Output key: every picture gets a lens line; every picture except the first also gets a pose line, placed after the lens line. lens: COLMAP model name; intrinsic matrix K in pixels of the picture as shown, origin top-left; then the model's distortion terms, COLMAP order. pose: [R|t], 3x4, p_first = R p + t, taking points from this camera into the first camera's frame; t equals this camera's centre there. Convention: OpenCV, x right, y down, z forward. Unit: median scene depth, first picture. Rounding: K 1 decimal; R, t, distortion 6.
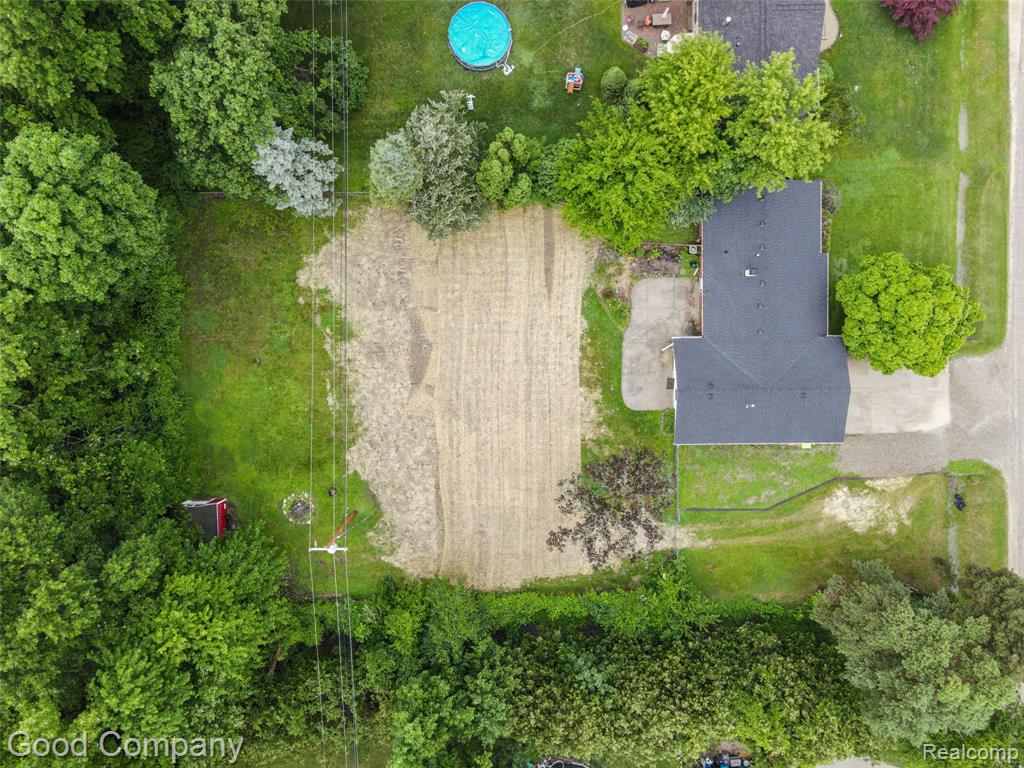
lens RADIAL K [[755.4, 0, 512.0], [0, 755.4, 384.0], [0, 0, 1]] dist [0.009348, 0.011818]
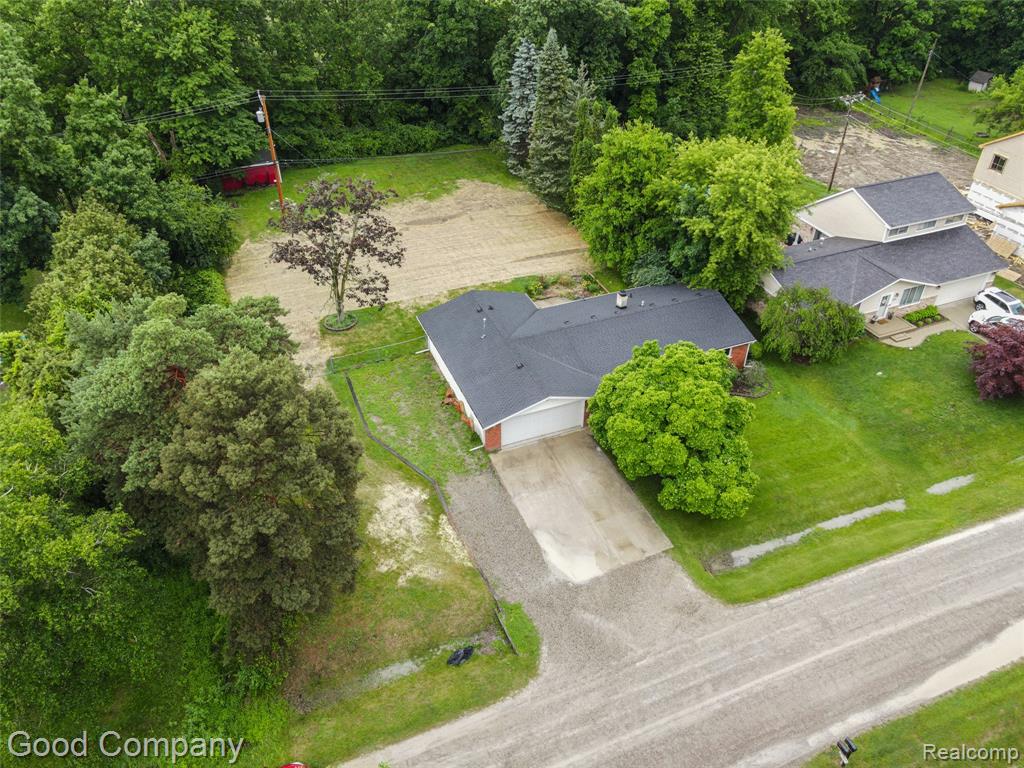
lens RADIAL K [[755.4, 0, 512.0], [0, 755.4, 384.0], [0, 0, 1]] dist [0.009348, 0.011818]
pose [[0.372335, 0.550524, -0.747188, 0.929040], [-0.927969, 0.207391, -0.309617, 0.257003], [-0.015491, 0.808648, 0.588088, 0.509042]]
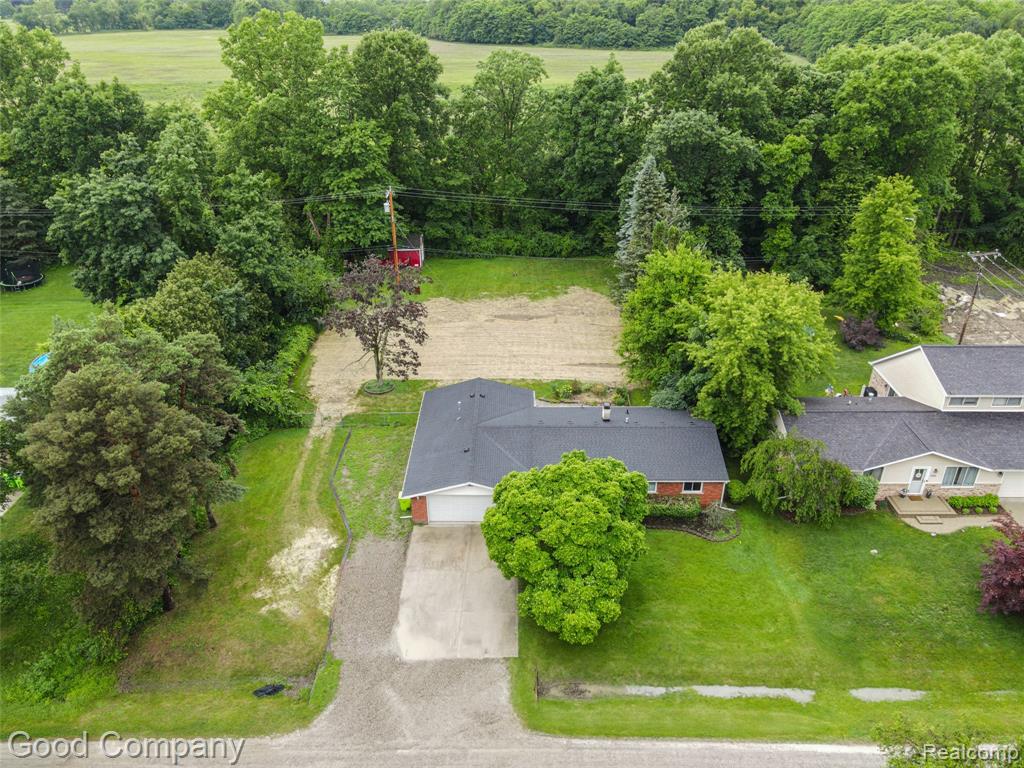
lens RADIAL K [[755.4, 0, 512.0], [0, 755.4, 384.0], [0, 0, 1]] dist [0.009348, 0.011818]
pose [[-0.012993, 0.469682, -0.882740, 1.019468], [-0.999823, -0.018114, 0.005078, -0.036731], [-0.013605, 0.882650, 0.469835, 0.507331]]
